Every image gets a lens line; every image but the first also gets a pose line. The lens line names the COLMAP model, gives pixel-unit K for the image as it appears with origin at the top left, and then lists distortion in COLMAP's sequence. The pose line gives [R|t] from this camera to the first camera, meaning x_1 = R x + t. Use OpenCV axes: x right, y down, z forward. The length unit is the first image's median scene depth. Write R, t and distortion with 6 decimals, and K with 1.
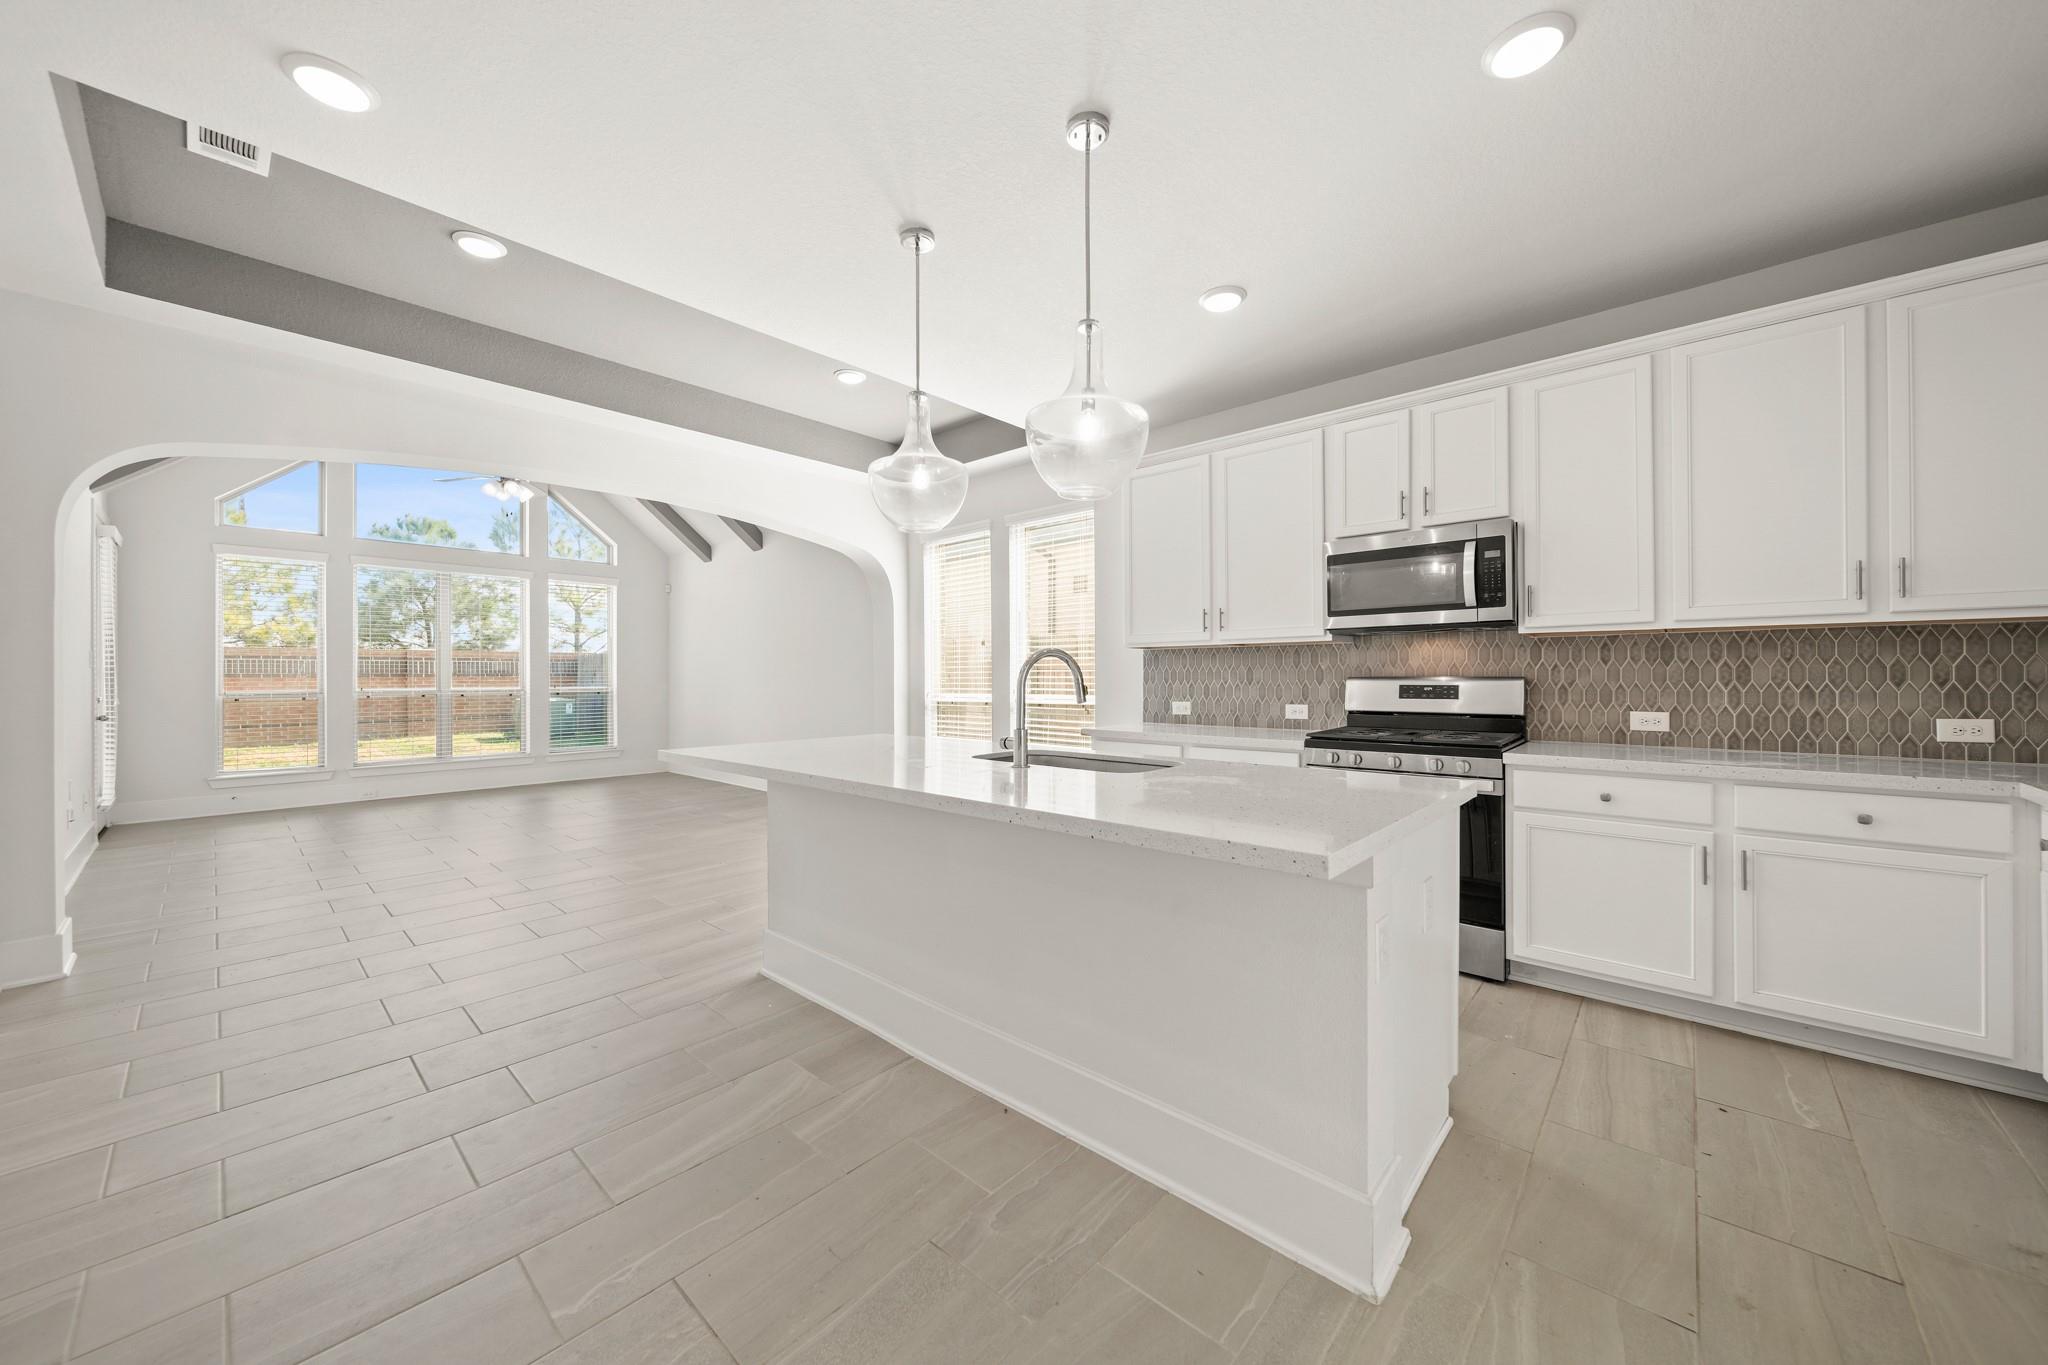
lens RADIAL K [[726.1, 0, 1007.8], [0, 726.1, 669.9], [0, 0, 1]] dist [0.000223, -0.000258]
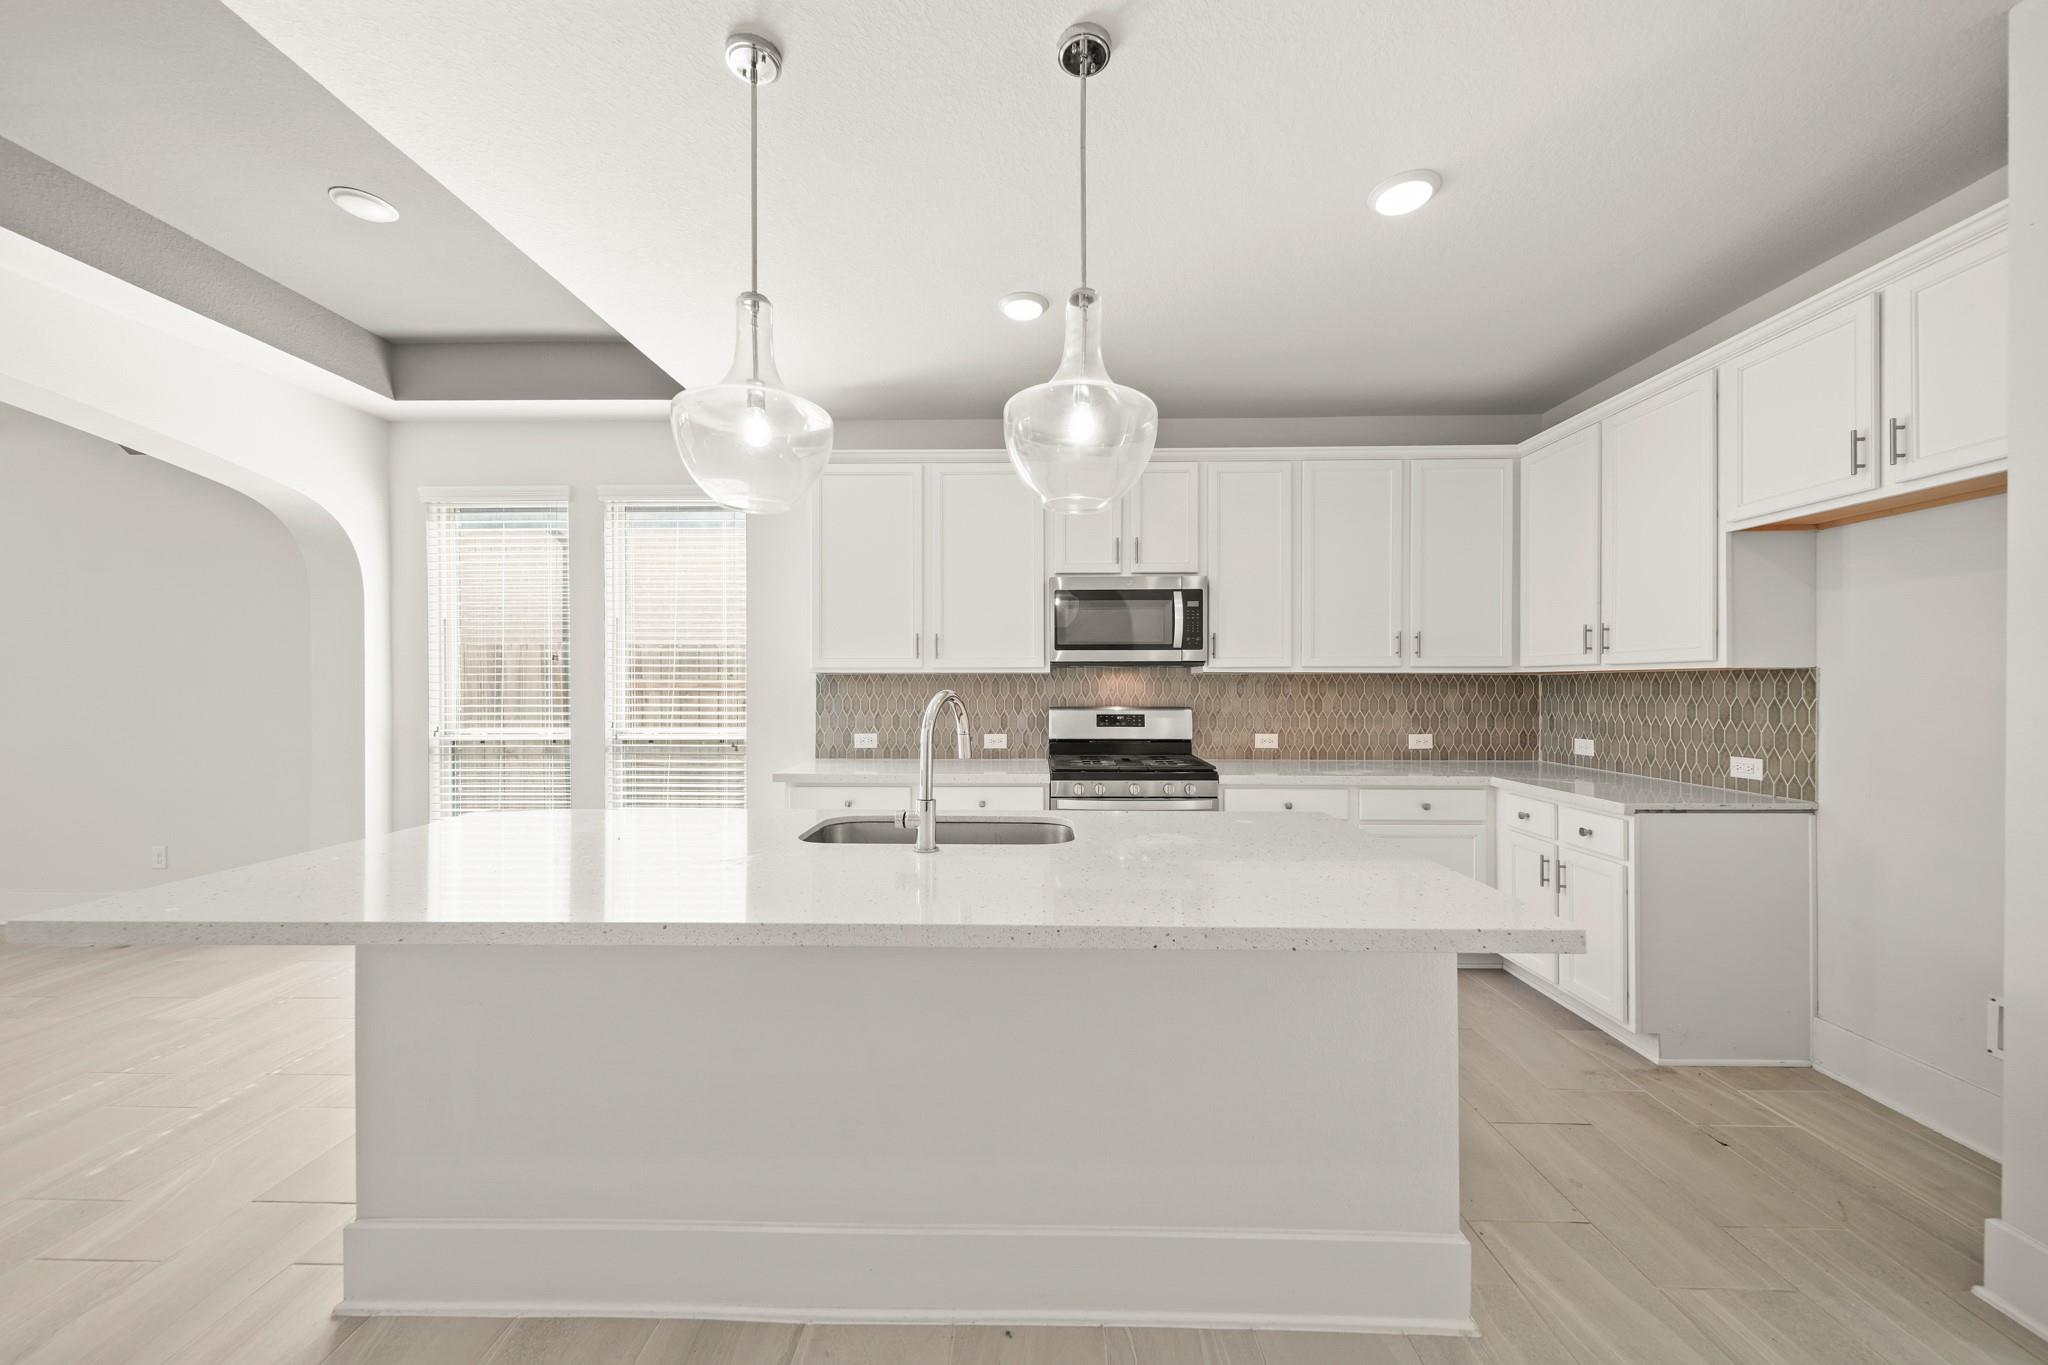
lens RADIAL K [[735.6, 0, 1016.8], [0, 735.6, 684.2], [0, 0, 1]] dist [0.008075, -0.000183]
pose [[0.754191, 0.003725, 0.656645, -0.301270], [-0.007475, 0.999968, 0.002913, -0.029500], [-0.656613, -0.007105, 0.754194, 0.270944]]
